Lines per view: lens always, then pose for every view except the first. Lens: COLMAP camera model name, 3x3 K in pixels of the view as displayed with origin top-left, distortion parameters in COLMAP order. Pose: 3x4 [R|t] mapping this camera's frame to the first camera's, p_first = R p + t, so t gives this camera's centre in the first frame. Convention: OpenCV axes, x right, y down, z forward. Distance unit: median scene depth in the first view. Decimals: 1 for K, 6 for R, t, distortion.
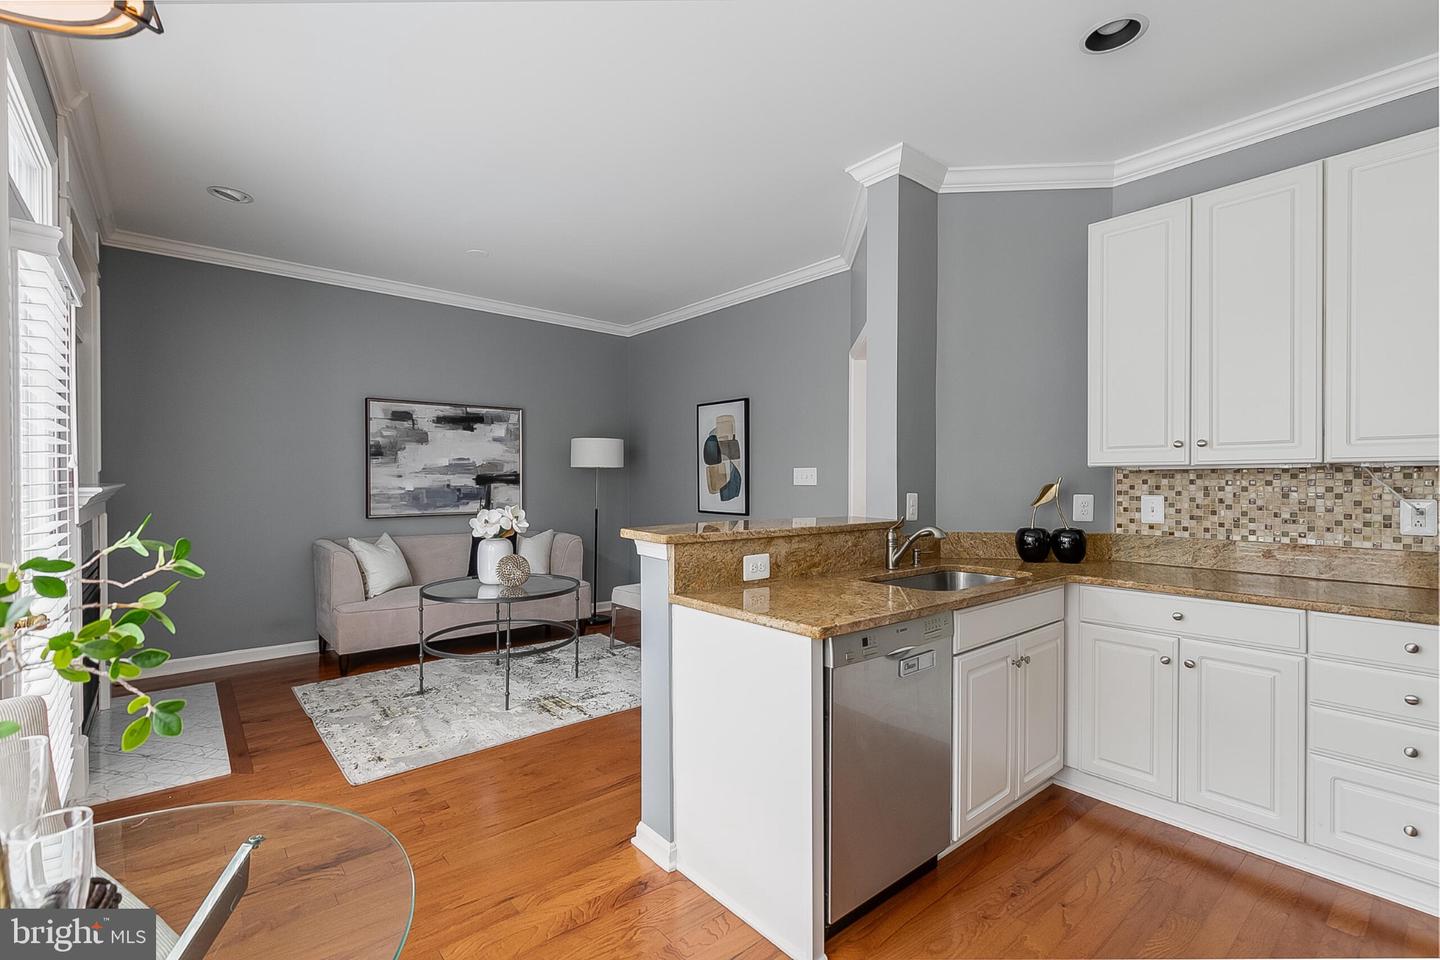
lens RADIAL K [[647.0, 0, 716.9], [0, 647.0, 481.5], [0, 0, 1]] dist [0.005847, -0.001112]
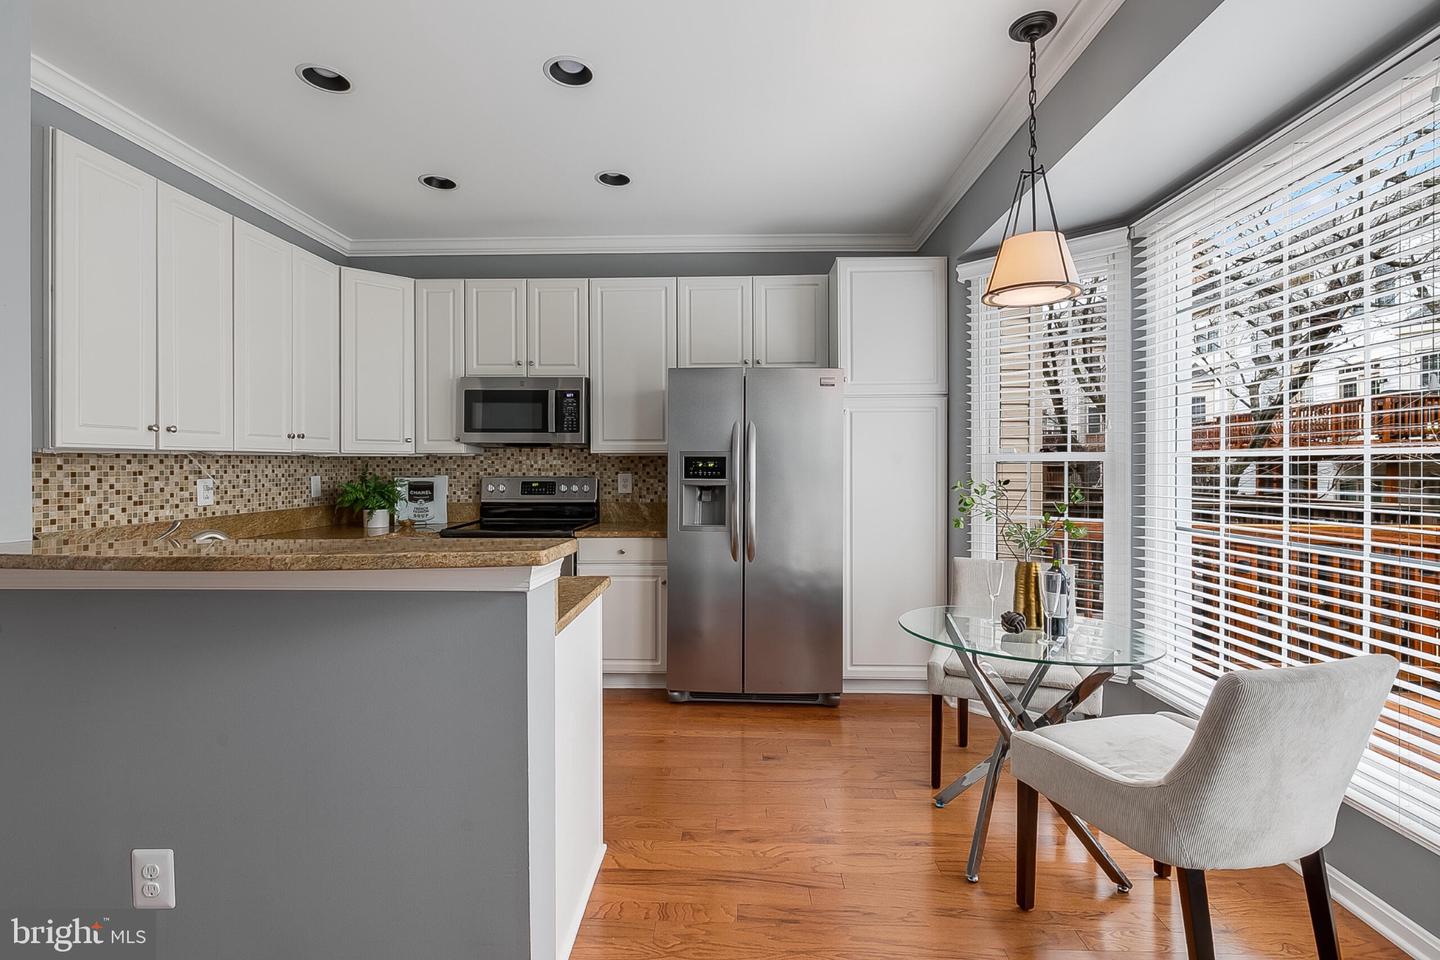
lens RADIAL K [[647.0, 0, 716.3], [0, 647.0, 467.9], [0, 0, 1]] dist [0.005847, -0.001112]
pose [[-0.743918, -0.004209, 0.668258, -0.549374], [0.002693, 0.999953, 0.009296, -0.004685], [-0.668266, 0.008715, -0.743872, 1.135185]]
